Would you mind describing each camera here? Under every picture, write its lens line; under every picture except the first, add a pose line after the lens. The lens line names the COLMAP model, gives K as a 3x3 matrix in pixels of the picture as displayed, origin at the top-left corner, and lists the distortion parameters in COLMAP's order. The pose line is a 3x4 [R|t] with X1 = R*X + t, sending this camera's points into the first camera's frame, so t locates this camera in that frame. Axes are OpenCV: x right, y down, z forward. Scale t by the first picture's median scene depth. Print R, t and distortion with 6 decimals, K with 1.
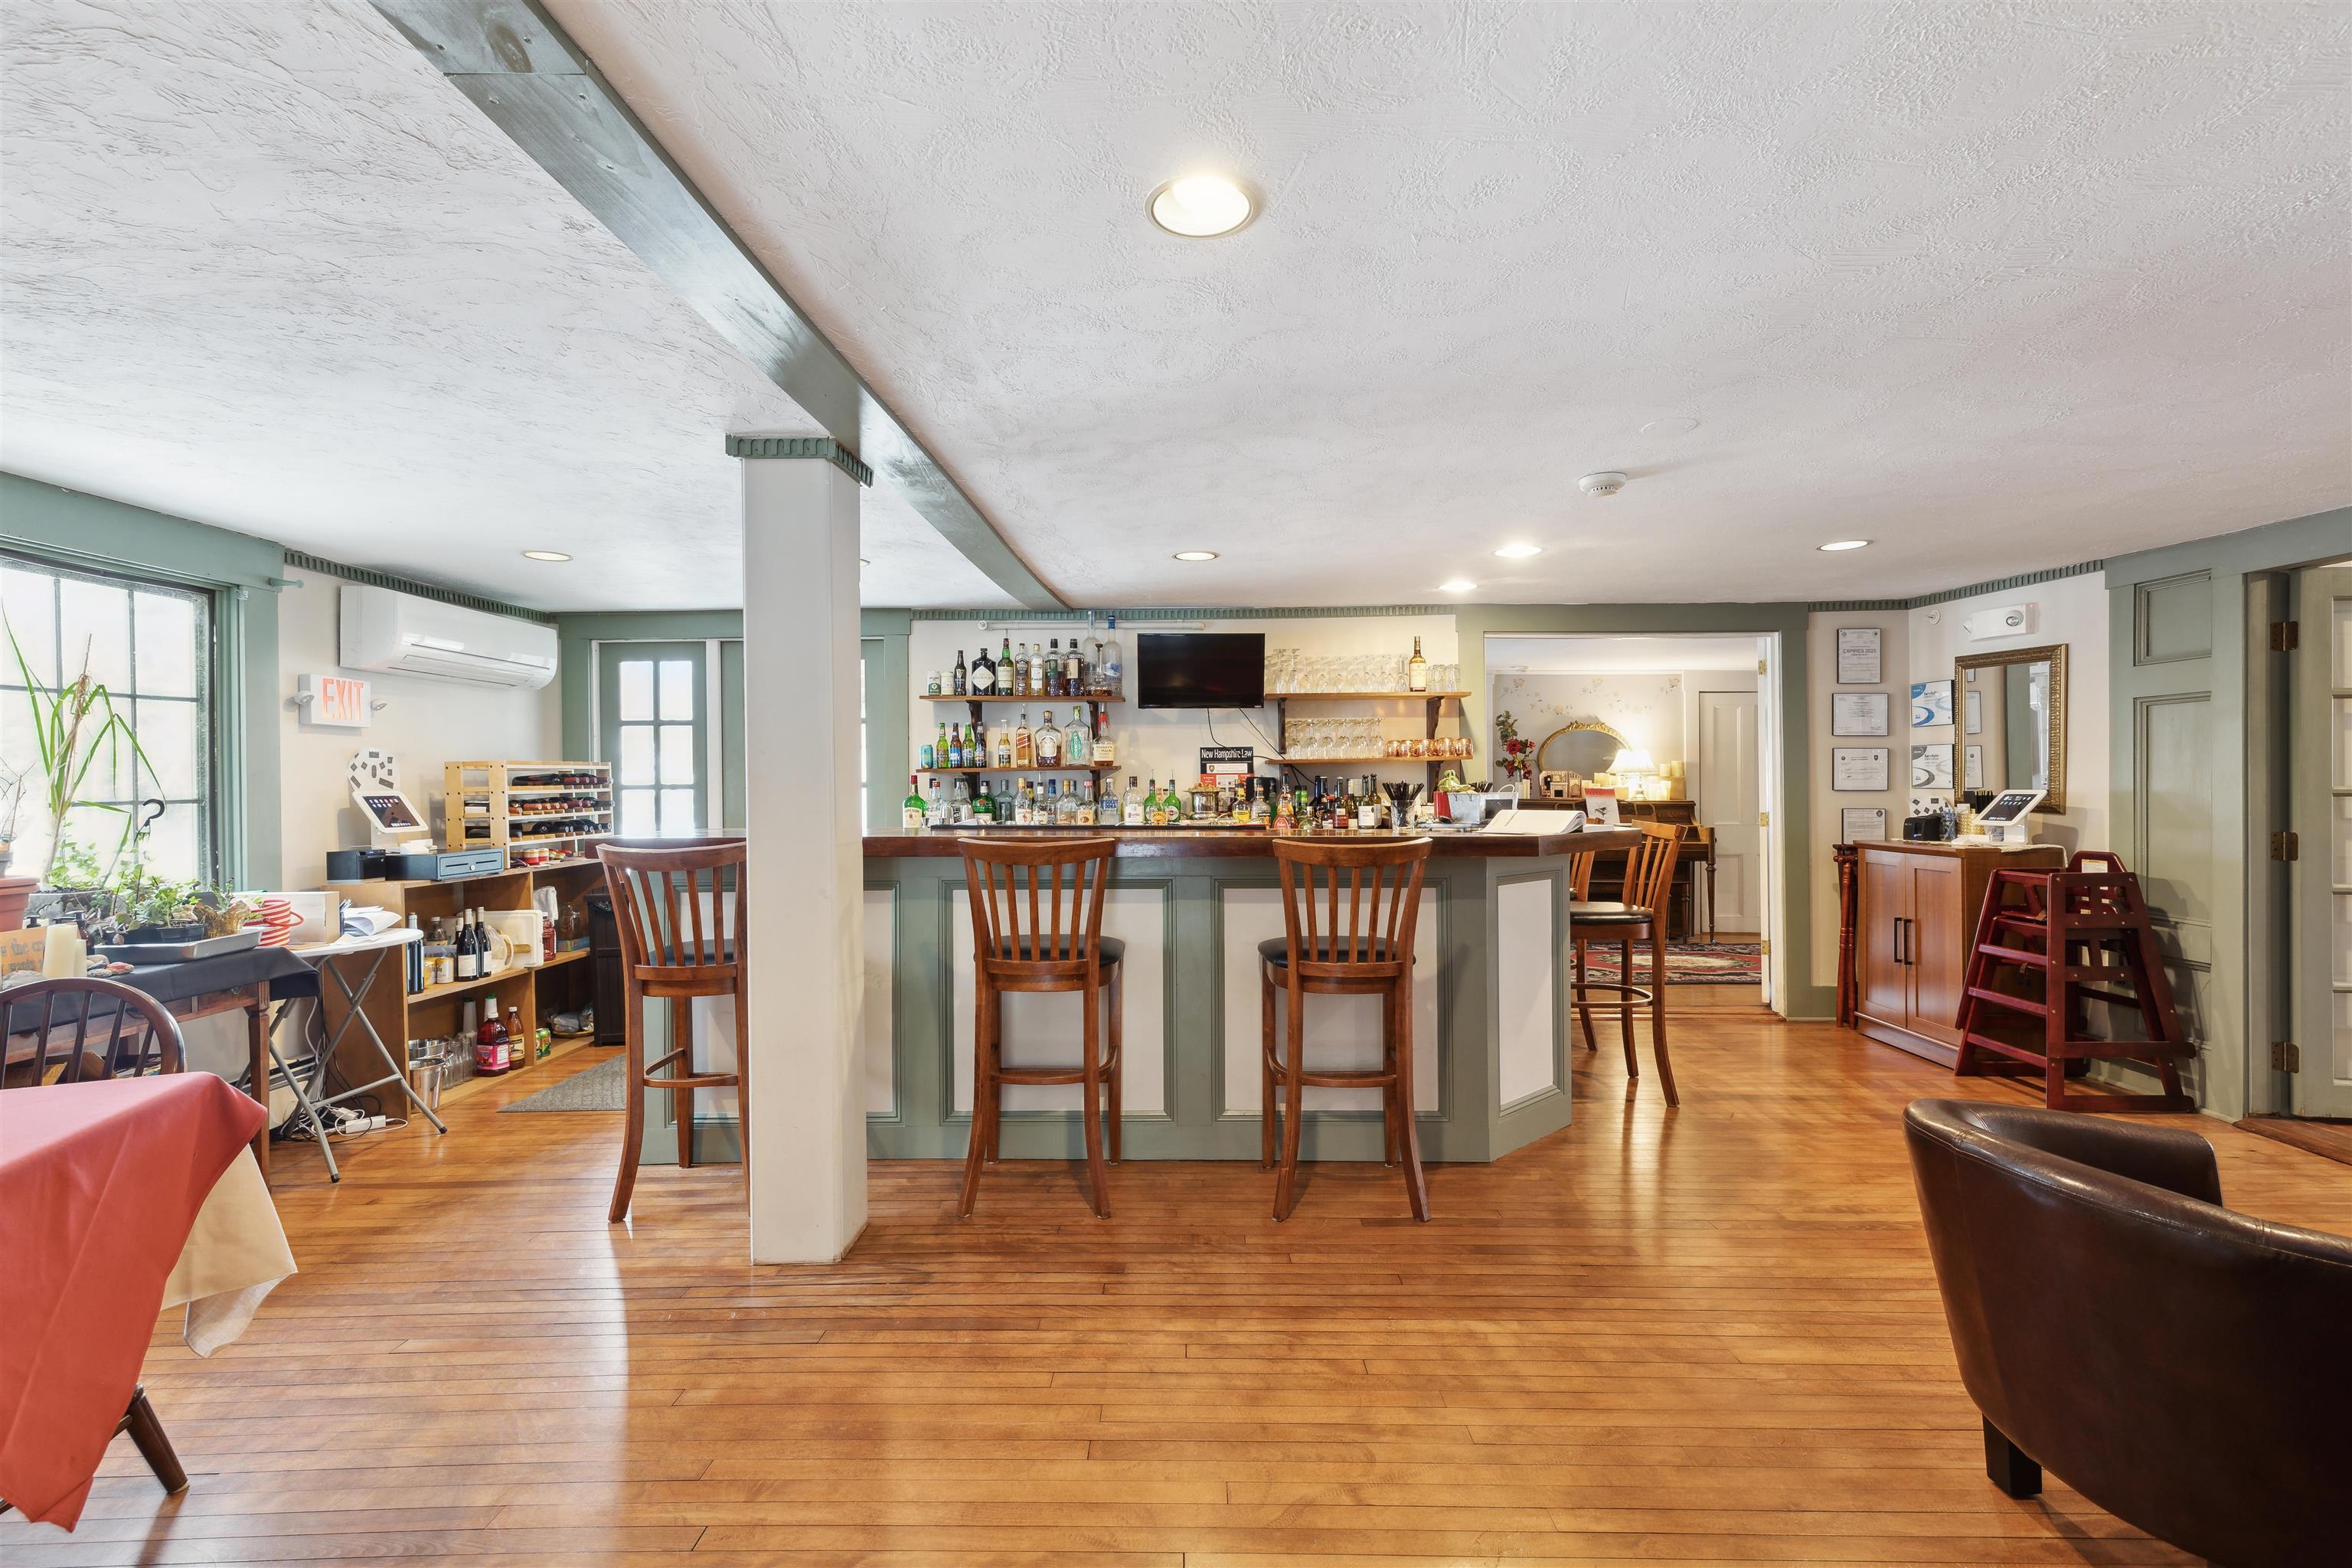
lens RADIAL K [[1066.9, 0, 1180.2], [0, 1066.9, 789.9], [0, 0, 1]] dist [0.005033, 0.000385]
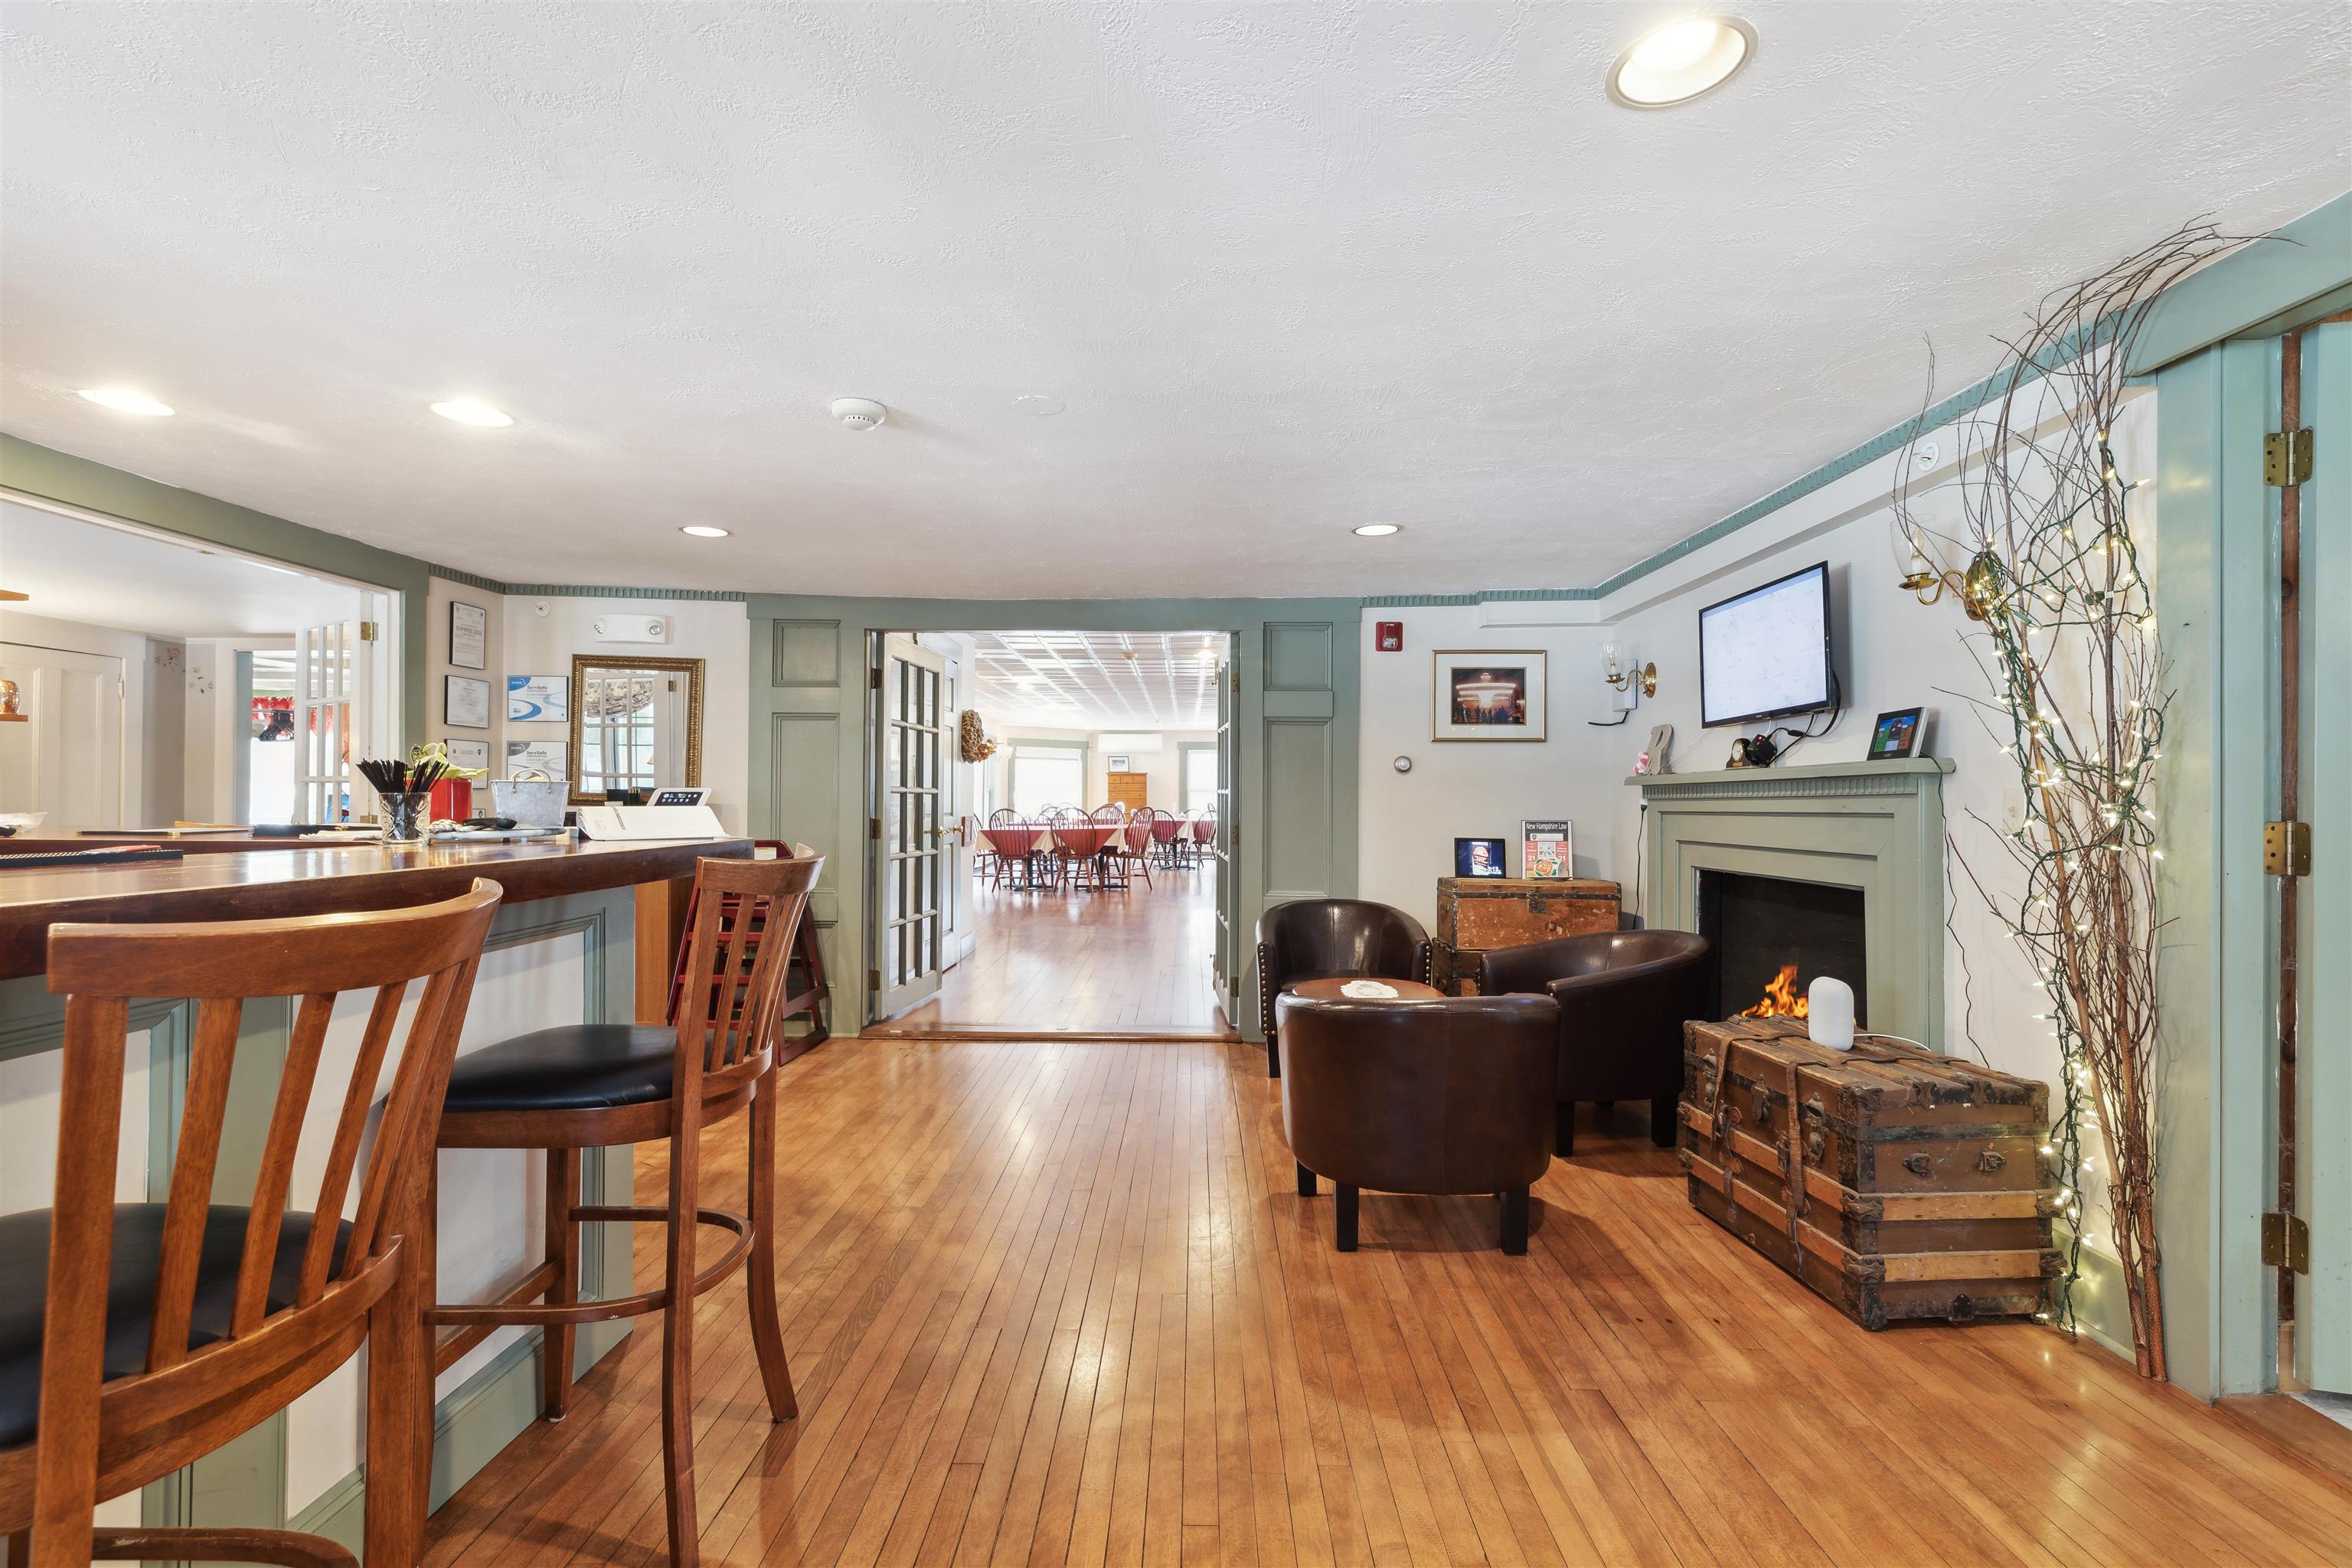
lens RADIAL K [[1066.9, 0, 1174.9], [0, 1066.9, 782.6], [0, 0, 1]] dist [0.005033, 0.000385]
pose [[0.009527, 0.014331, 0.999852, -0.309822], [0.001233, 0.999896, -0.014343, 0.011602], [-0.999954, 0.001370, 0.009508, 0.526180]]
